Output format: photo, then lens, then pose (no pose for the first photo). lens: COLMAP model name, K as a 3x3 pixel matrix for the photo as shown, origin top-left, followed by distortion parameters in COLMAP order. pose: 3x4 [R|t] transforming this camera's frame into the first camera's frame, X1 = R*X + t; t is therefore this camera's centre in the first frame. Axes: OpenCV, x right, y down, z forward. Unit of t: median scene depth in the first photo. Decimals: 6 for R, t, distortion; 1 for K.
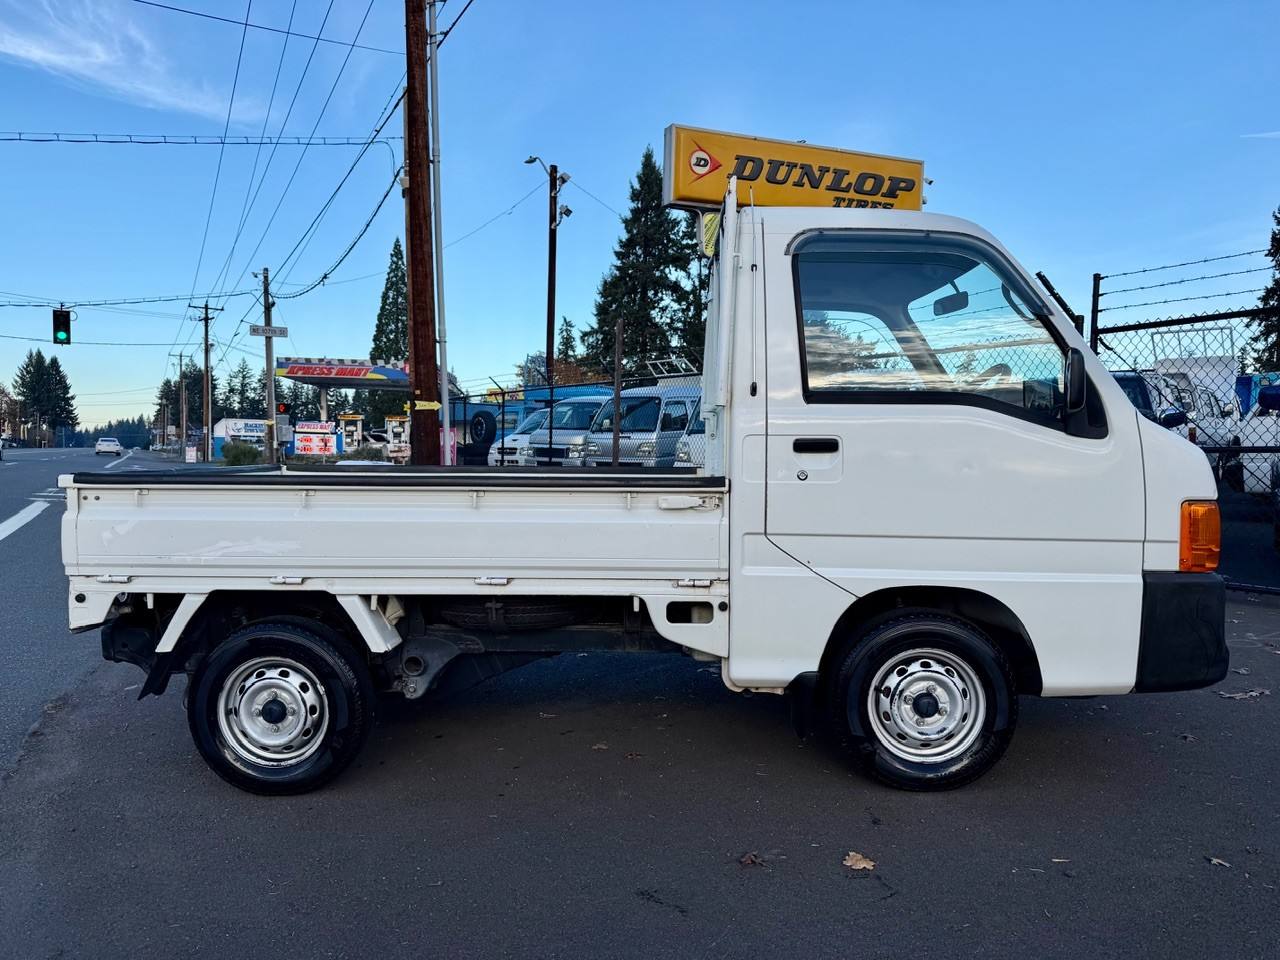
lens RADIAL K [[915.0, 0, 633.4], [0, 915.0, 480.8], [0, 0, 1]] dist [0.032875, -0.044240]
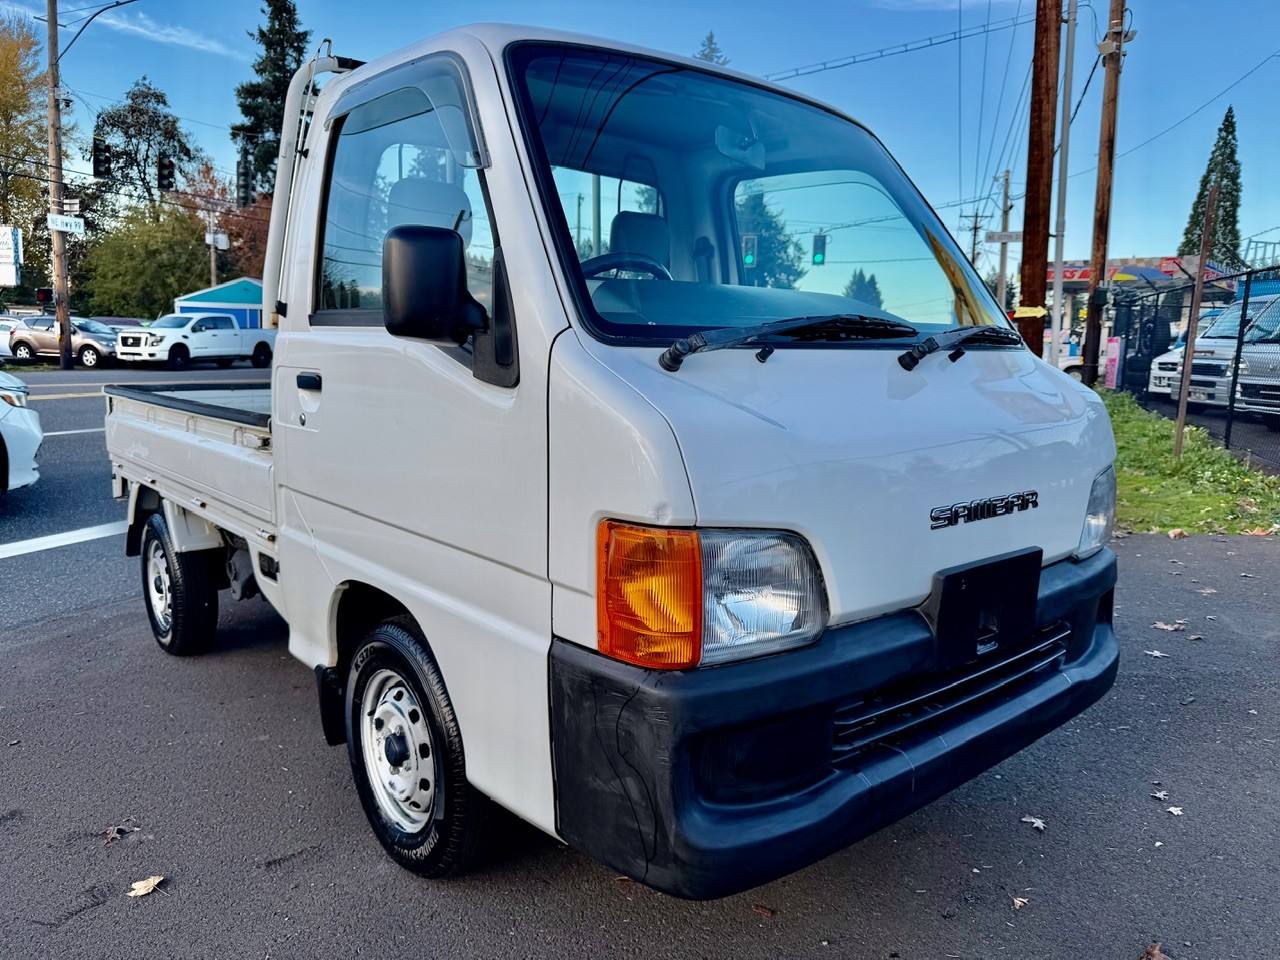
lens RADIAL K [[915.0, 0, 634.7], [0, 915.0, 469.7], [0, 0, 1]] dist [0.032875, -0.044240]
pose [[0.676646, 0.097980, -0.729760, 0.064734], [-0.034539, 0.994239, 0.101465, -0.003584], [0.735498, -0.043451, 0.676132, 0.045631]]
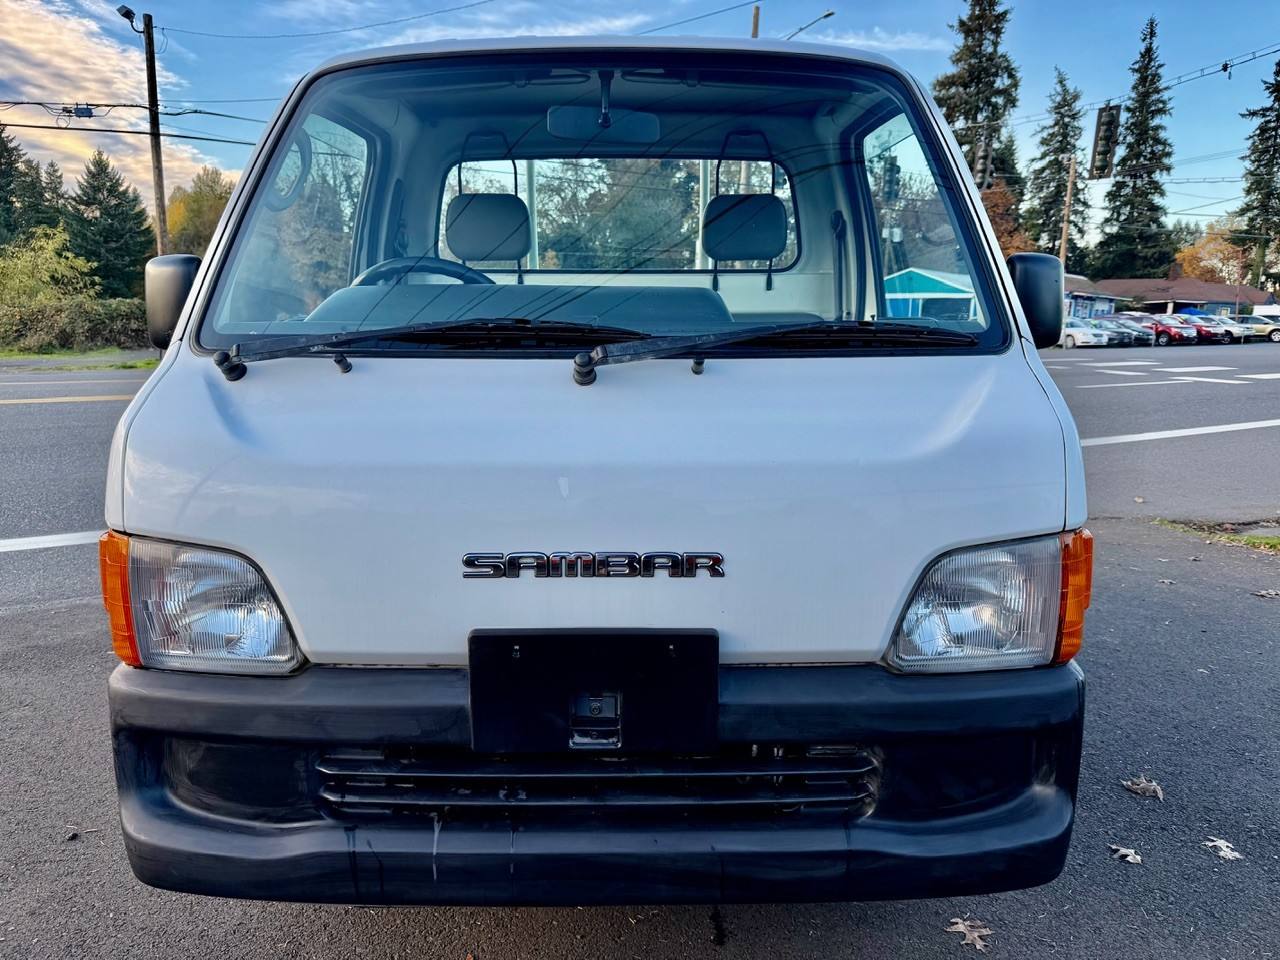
lens RADIAL K [[915.0, 0, 636.9], [0, 915.0, 467.4], [0, 0, 1]] dist [0.032875, -0.044240]
pose [[0.033431, 0.138190, -0.989841, 0.076629], [-0.029709, 0.990095, 0.137222, -0.005957], [0.998999, 0.024820, 0.037206, 0.086071]]
